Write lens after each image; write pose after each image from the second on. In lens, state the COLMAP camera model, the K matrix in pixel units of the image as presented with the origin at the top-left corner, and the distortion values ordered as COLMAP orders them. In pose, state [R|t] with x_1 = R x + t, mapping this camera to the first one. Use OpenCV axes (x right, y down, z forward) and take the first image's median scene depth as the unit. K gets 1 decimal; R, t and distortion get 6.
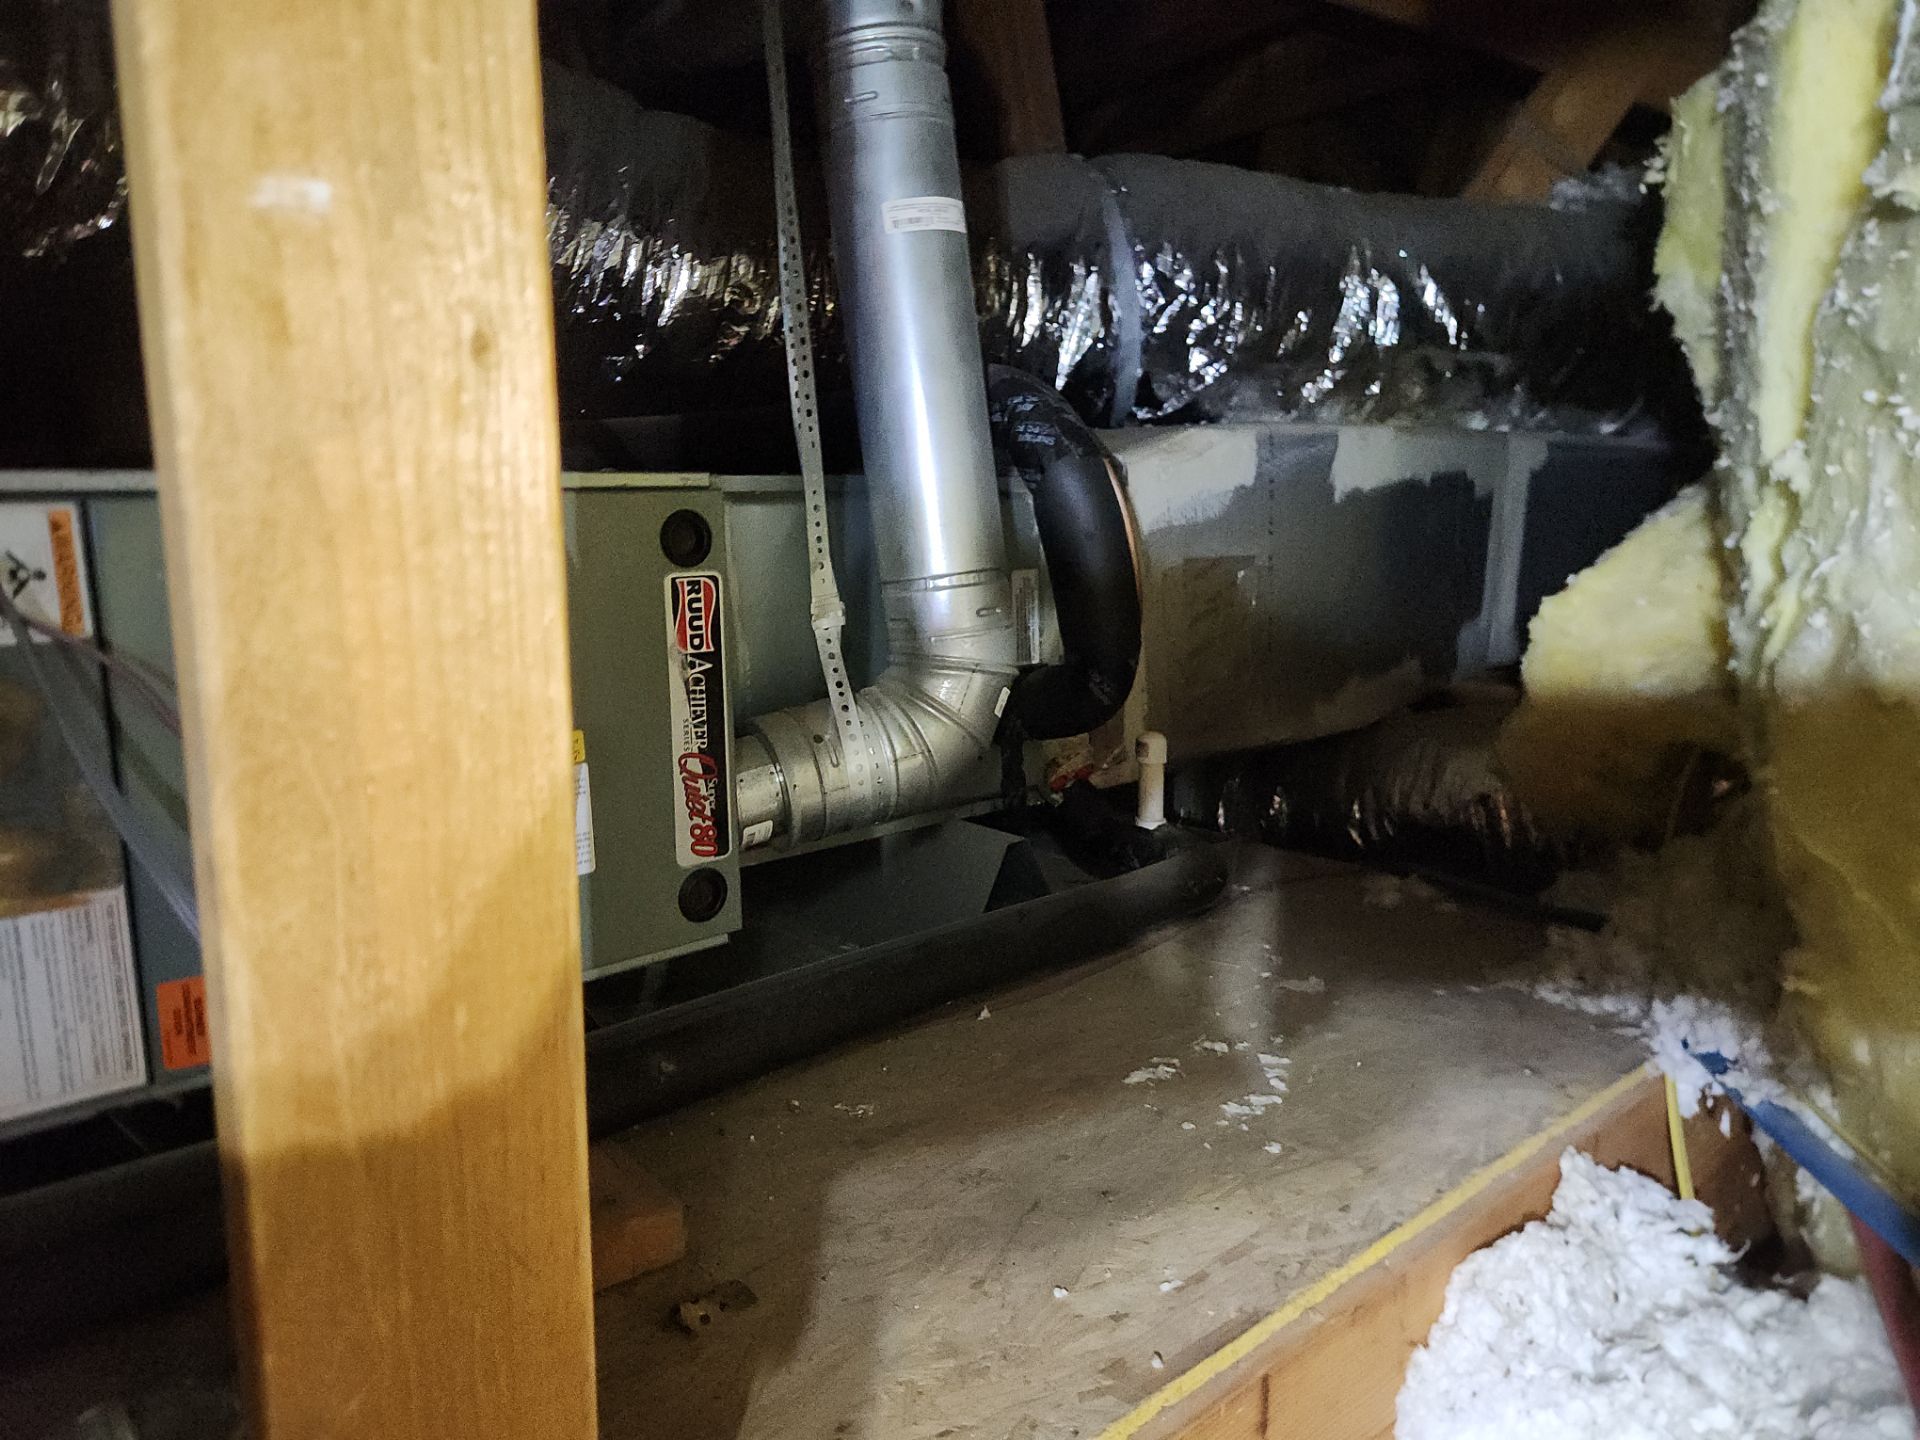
lens RADIAL K [[1345.7, 0, 960.0], [0, 1345.7, 720.0], [0, 0, 1]] dist [0.104541, -0.088822]
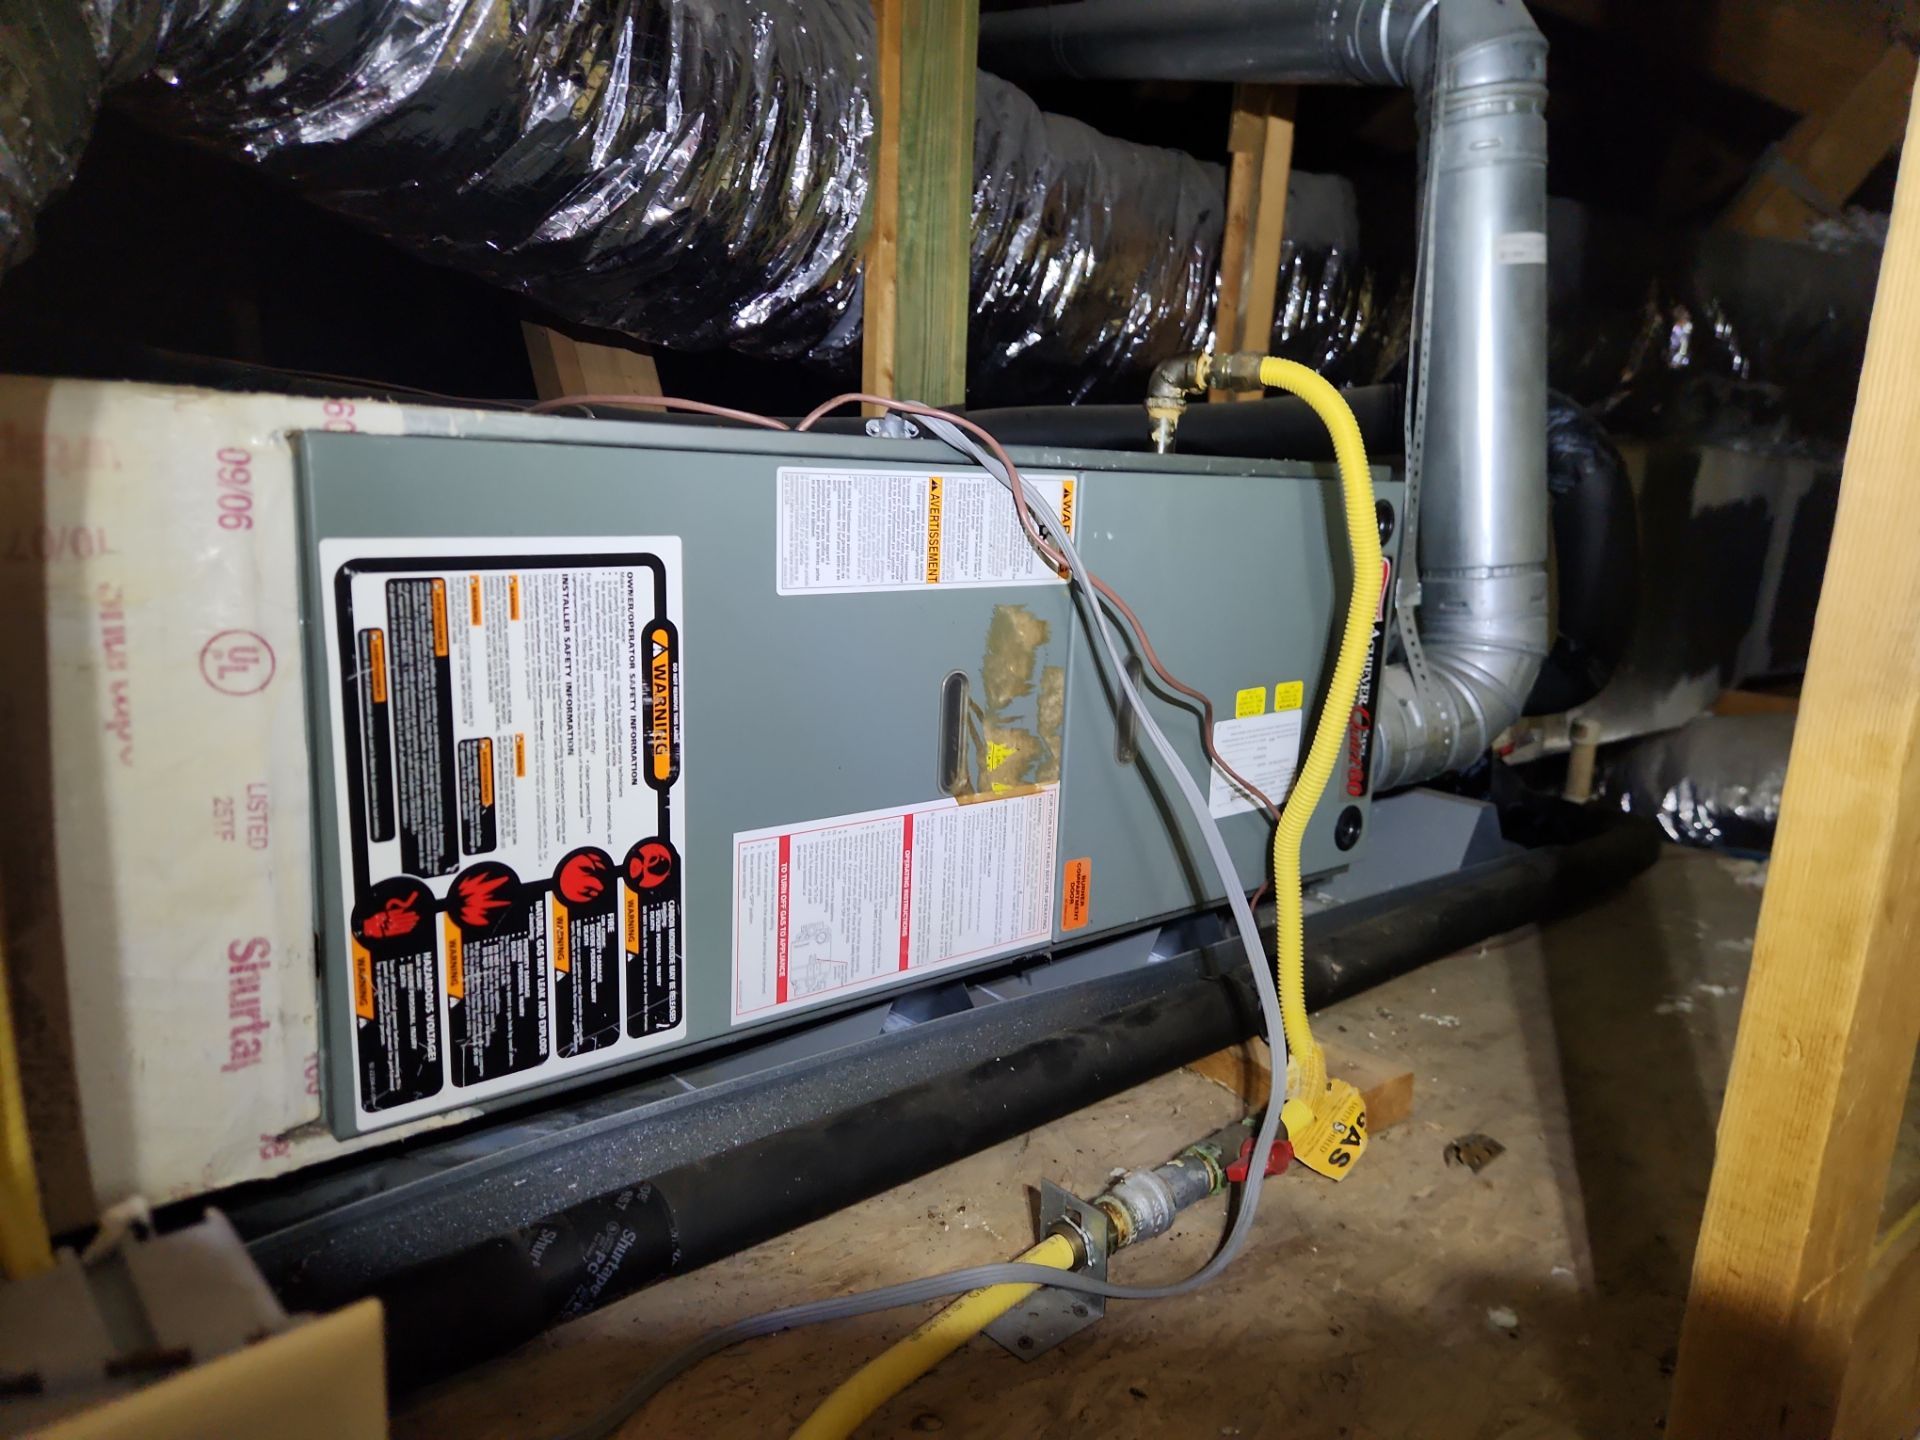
lens RADIAL K [[1344.1, 0, 960.7], [0, 1344.1, 756.6], [0, 0, 1]] dist [0.001026, 0.004772]
pose [[0.997981, 0.060746, -0.018567, -0.257565], [-0.059937, 0.997344, 0.041375, 0.019840], [0.021031, -0.040178, 0.998971, -0.086653]]
